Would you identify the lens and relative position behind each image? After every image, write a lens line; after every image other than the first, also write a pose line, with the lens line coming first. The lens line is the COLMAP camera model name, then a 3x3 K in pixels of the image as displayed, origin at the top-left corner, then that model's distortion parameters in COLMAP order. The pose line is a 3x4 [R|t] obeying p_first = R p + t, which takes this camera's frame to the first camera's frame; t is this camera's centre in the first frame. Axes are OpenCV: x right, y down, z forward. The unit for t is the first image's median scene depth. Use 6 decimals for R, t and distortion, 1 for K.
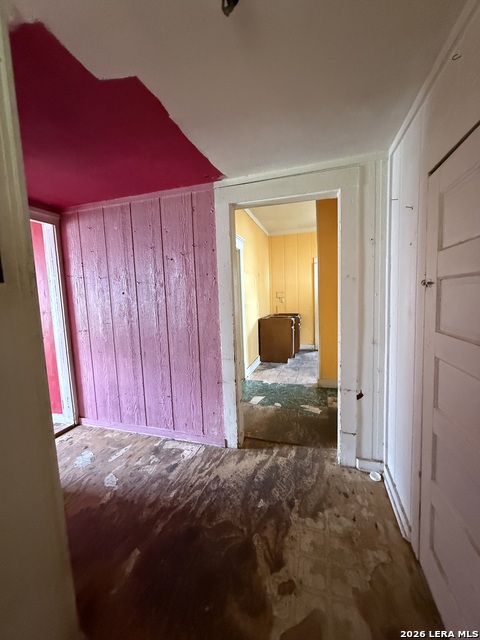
lens RADIAL K [[255.5, 0, 237.6], [0, 255.5, 317.7], [0, 0, 1]] dist [-0.001904, 0.000165]
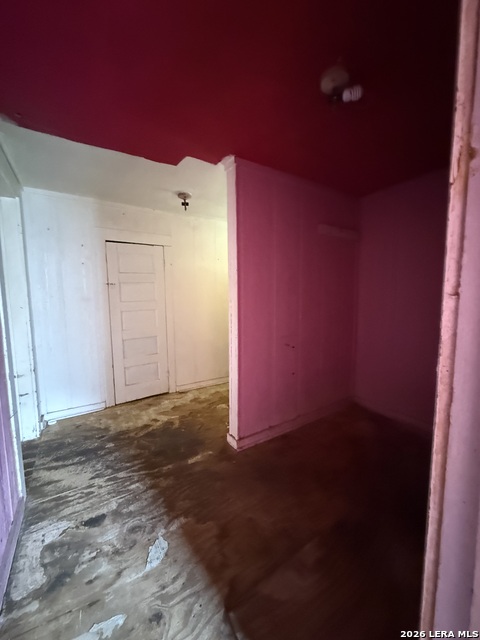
lens RADIAL K [[255.5, 0, 240.3], [0, 255.5, 318.7], [0, 0, 1]] dist [-0.001904, 0.000165]
pose [[-0.770768, -0.026661, 0.636558, -1.140189], [0.097985, 0.982277, 0.159784, -0.048594], [-0.629536, 0.185529, -0.754495, 1.331520]]
